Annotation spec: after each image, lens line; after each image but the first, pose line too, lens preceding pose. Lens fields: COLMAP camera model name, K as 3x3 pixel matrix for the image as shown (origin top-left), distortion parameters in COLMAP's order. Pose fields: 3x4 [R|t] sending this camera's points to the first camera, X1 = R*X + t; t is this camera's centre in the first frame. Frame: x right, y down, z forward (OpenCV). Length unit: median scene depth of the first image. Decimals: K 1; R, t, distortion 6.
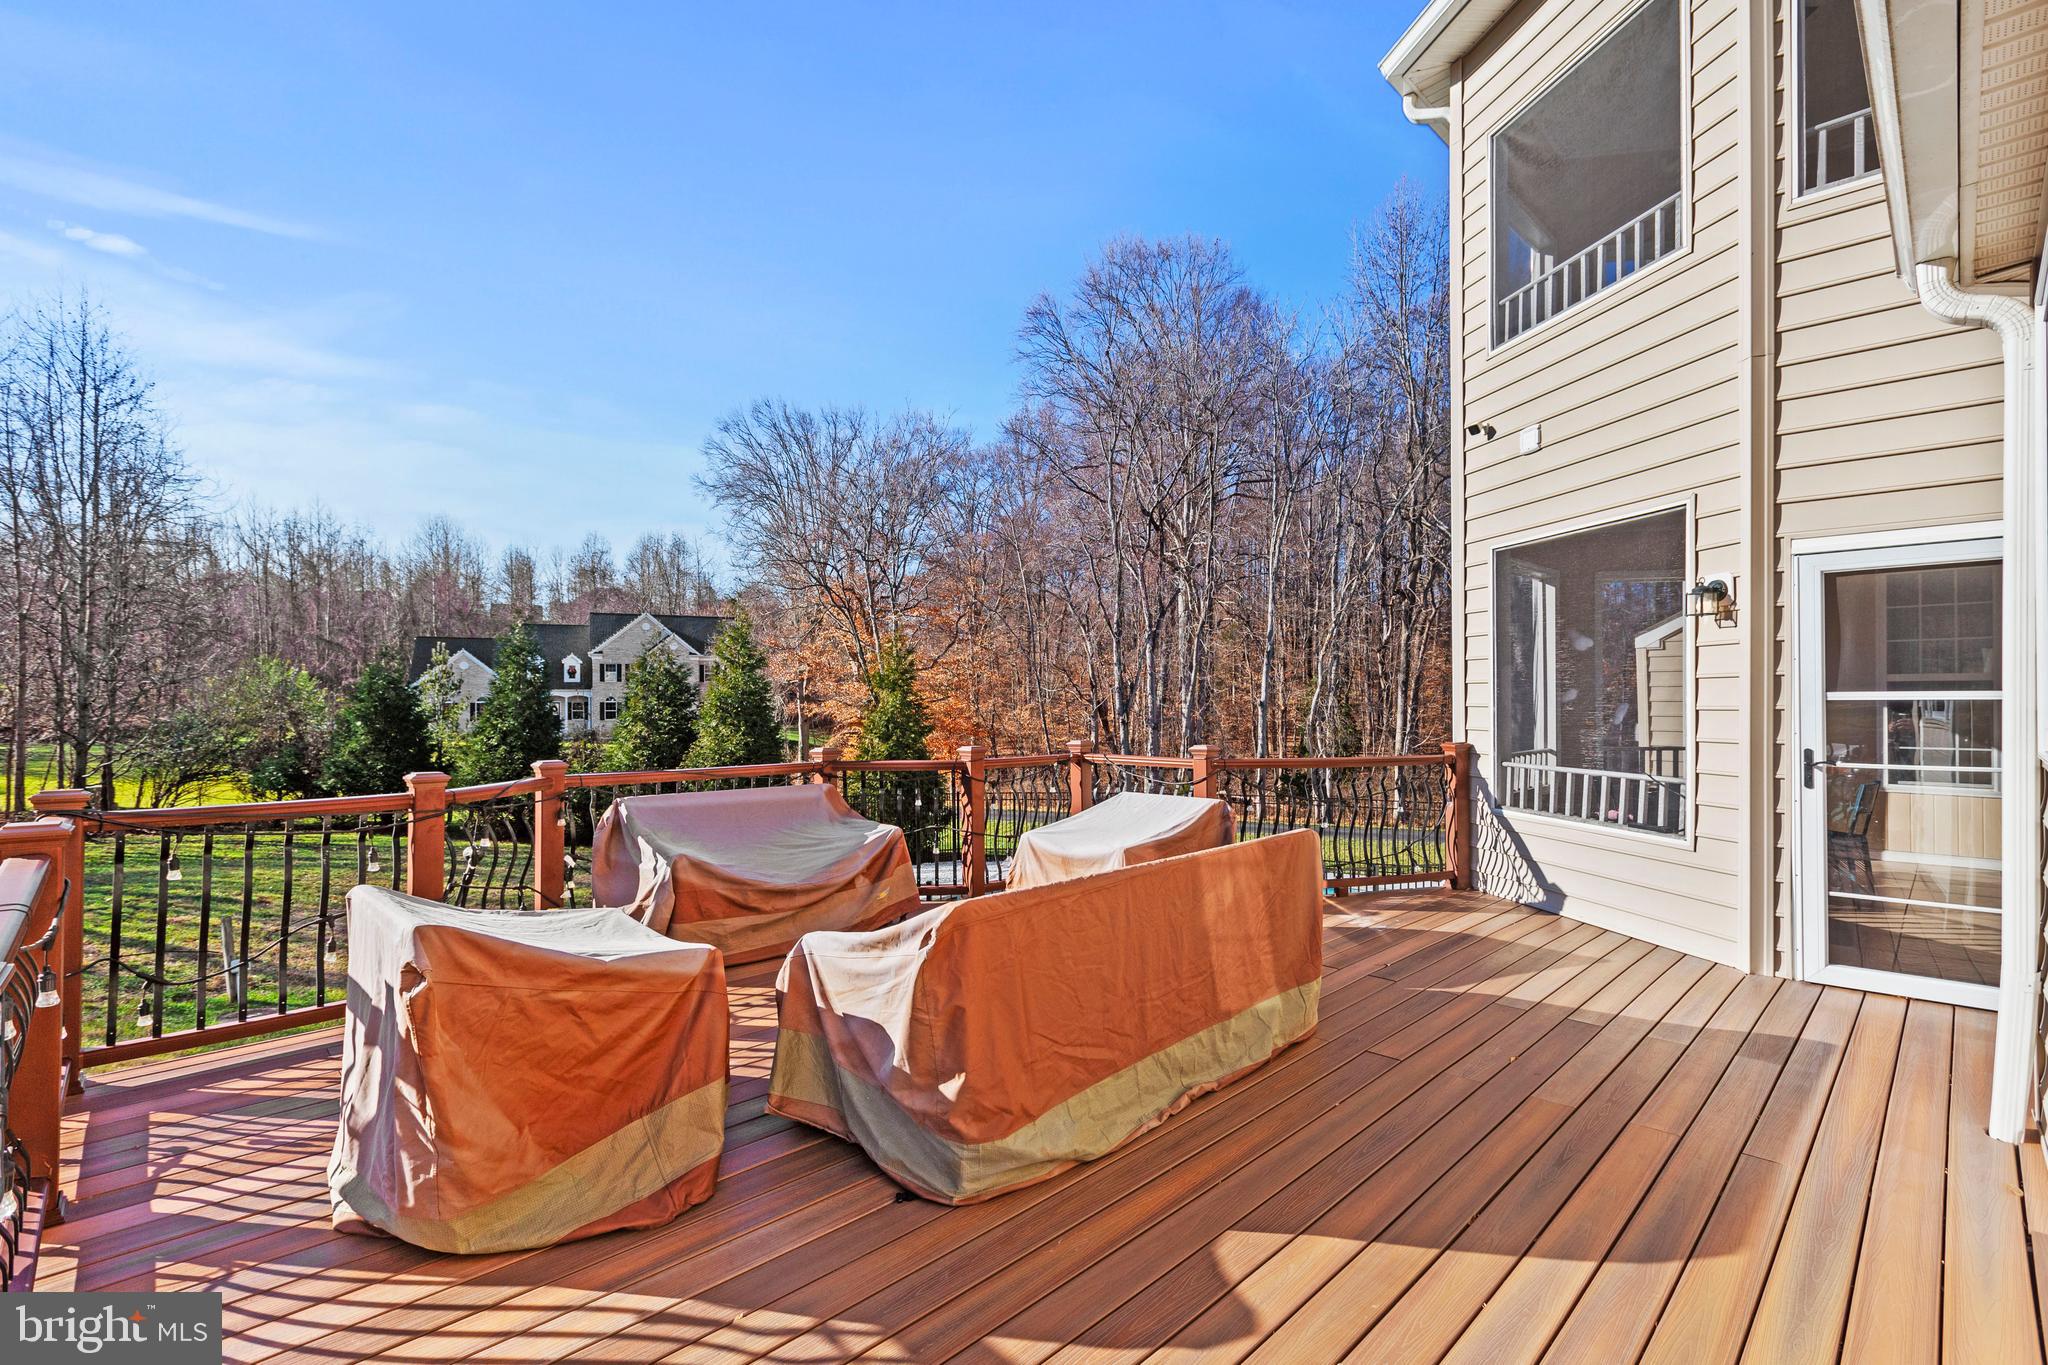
lens RADIAL K [[930.4, 0, 1022.2], [0, 930.4, 698.0], [0, 0, 1]] dist [0.003777, -0.000345]
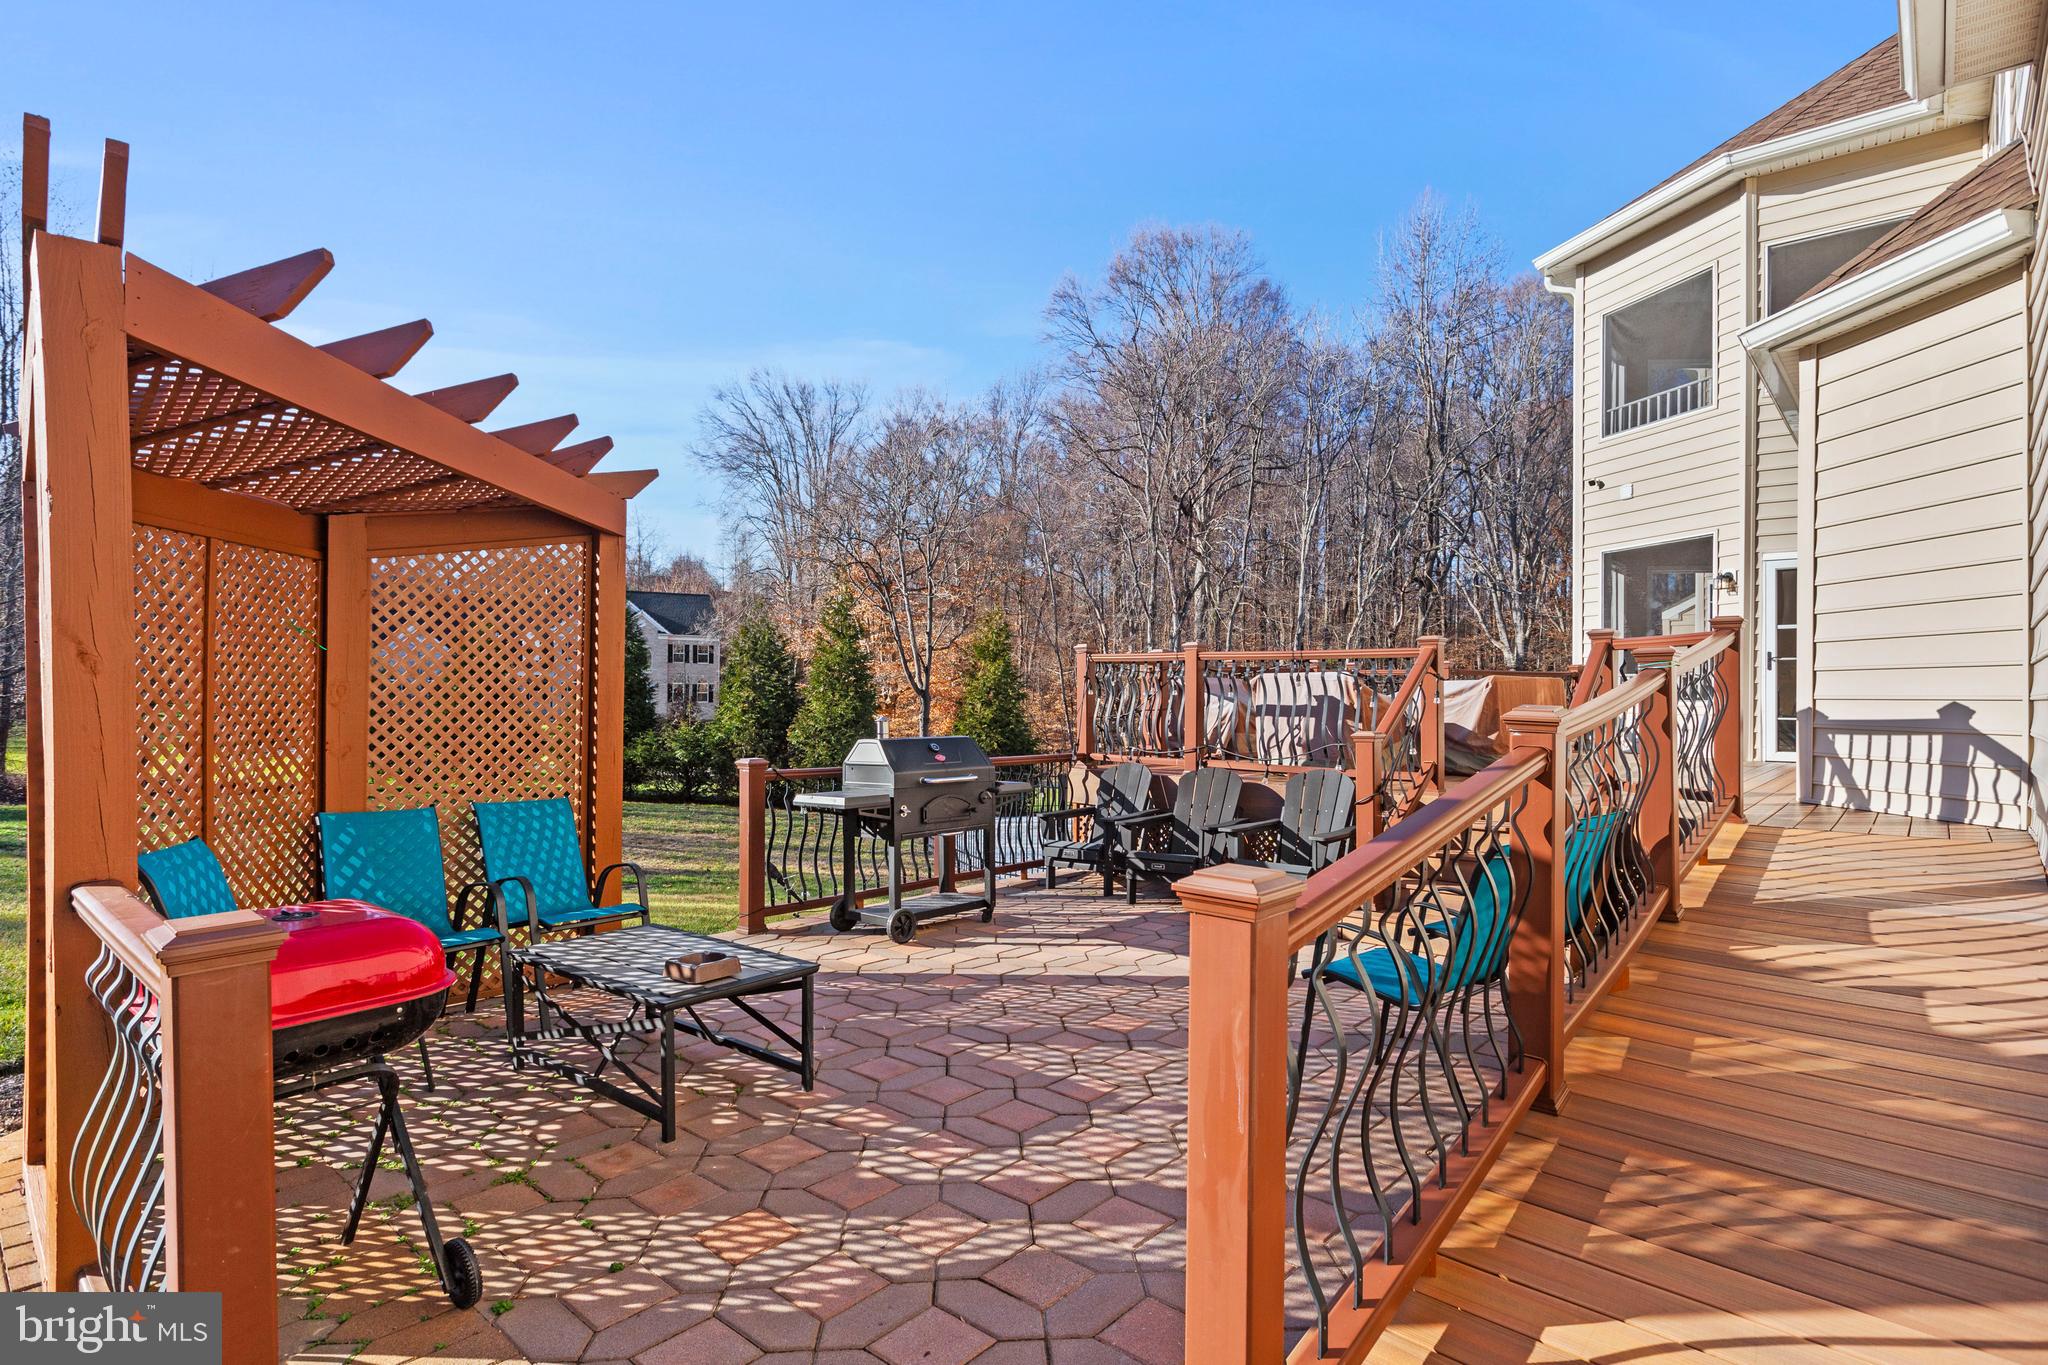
lens RADIAL K [[1047.6, 0, 1025.7], [0, 1047.6, 691.5], [0, 0, 1]] dist [-0.001689, 0.000377]
pose [[0.997299, 0.010468, 0.072694, -0.701278], [-0.010345, 0.999944, -0.002065, 0.114669], [-0.072711, 0.001308, 0.997352, -0.863761]]
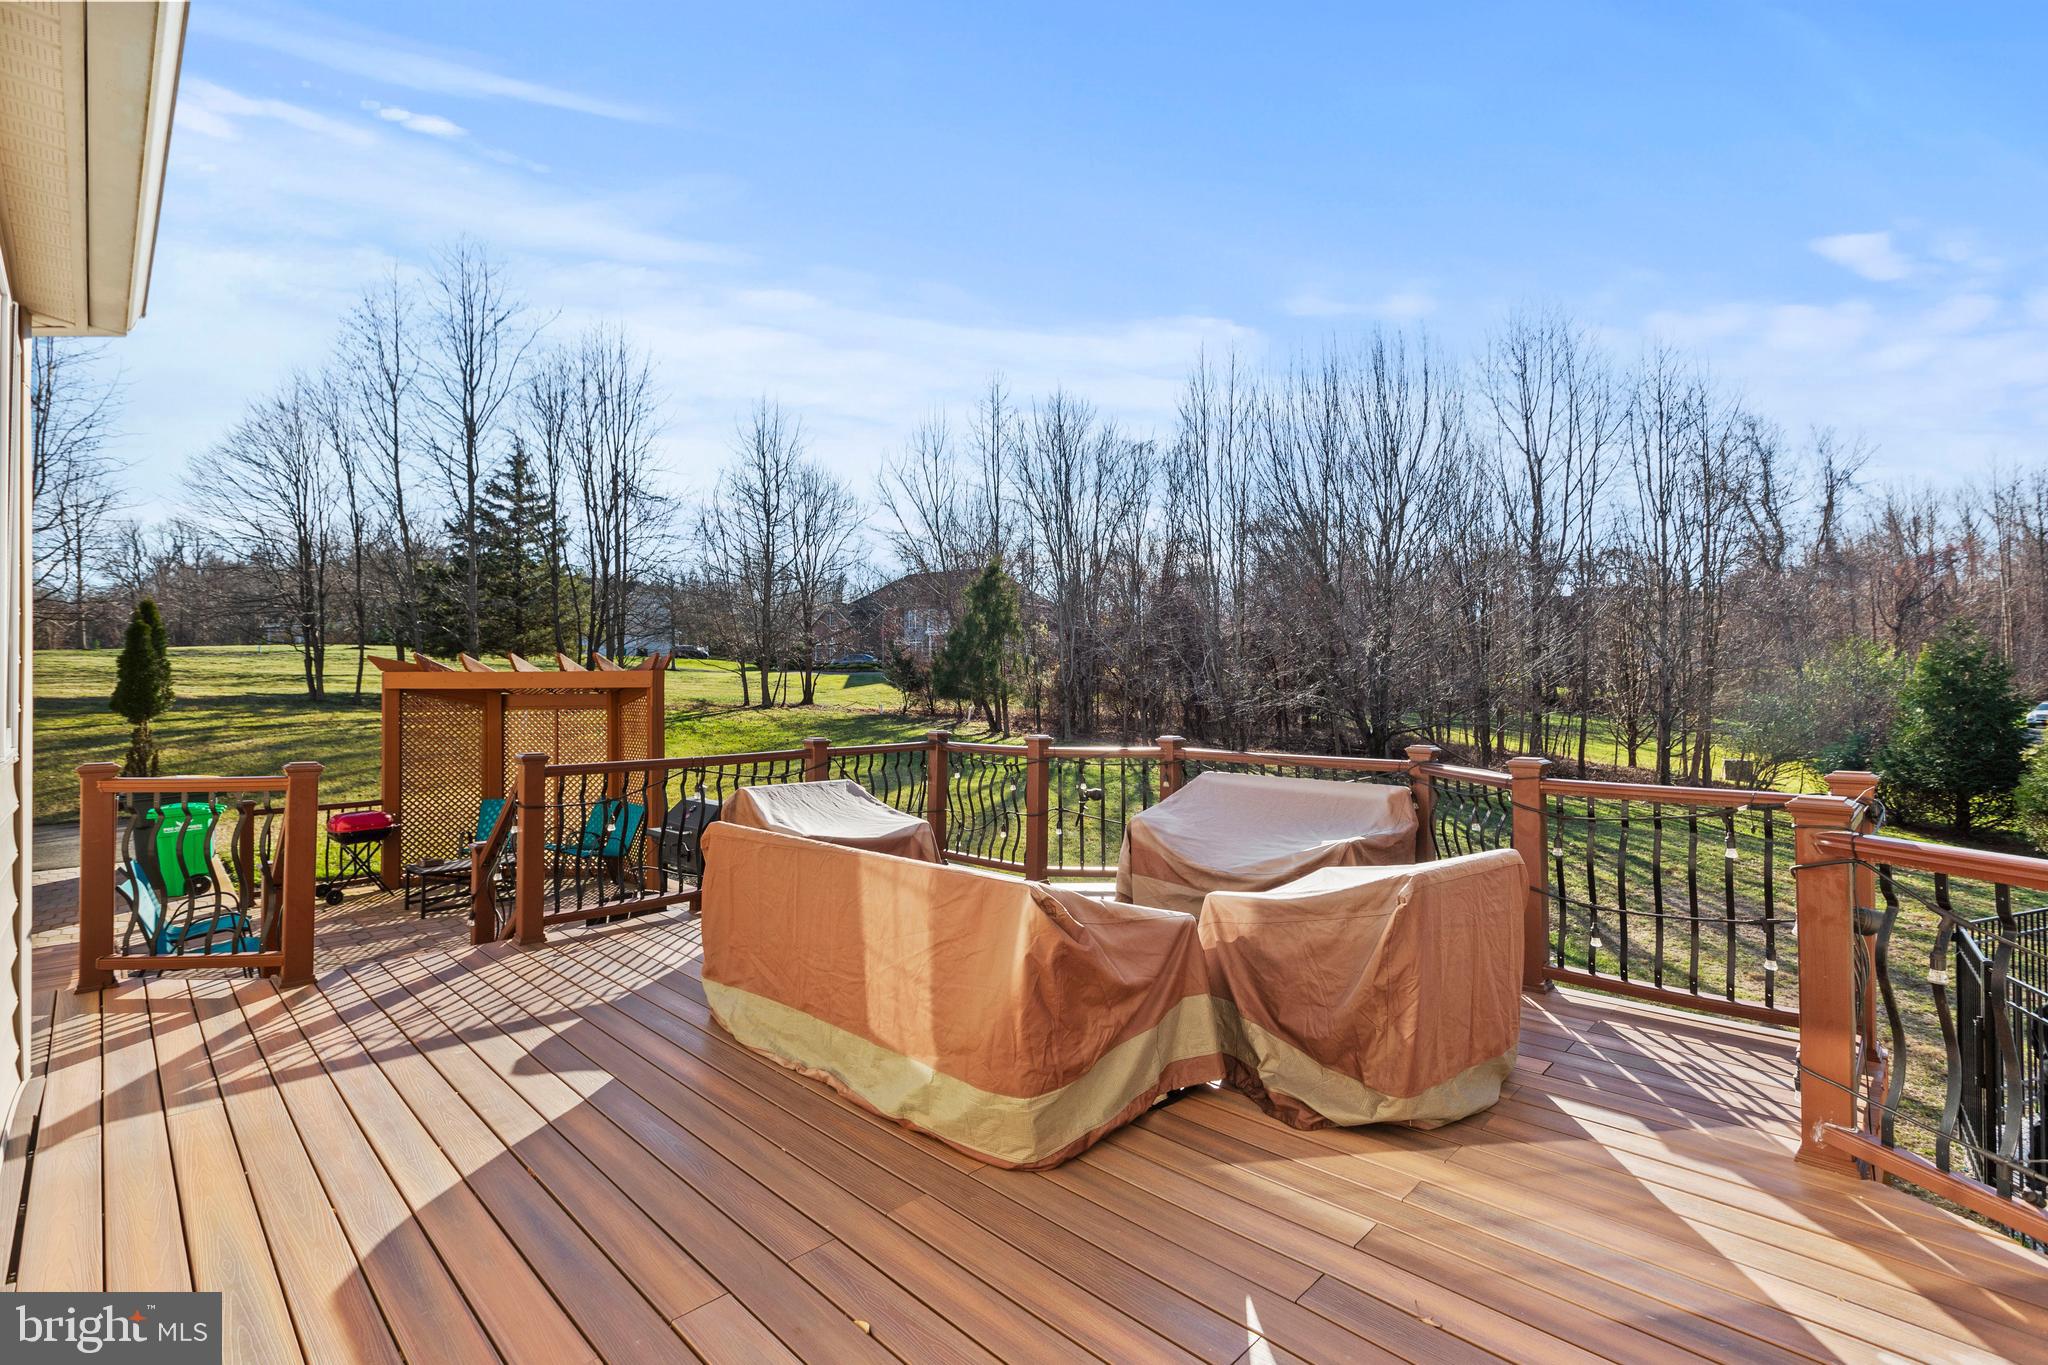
lens RADIAL K [[930.4, 0, 1024.8], [0, 930.4, 680.2], [0, 0, 1]] dist [0.003777, -0.000345]
pose [[0.002608, -0.007550, -0.999968, 0.596468], [0.007673, 0.999942, -0.007530, -0.001716], [0.999967, -0.007653, 0.002666, 0.596185]]
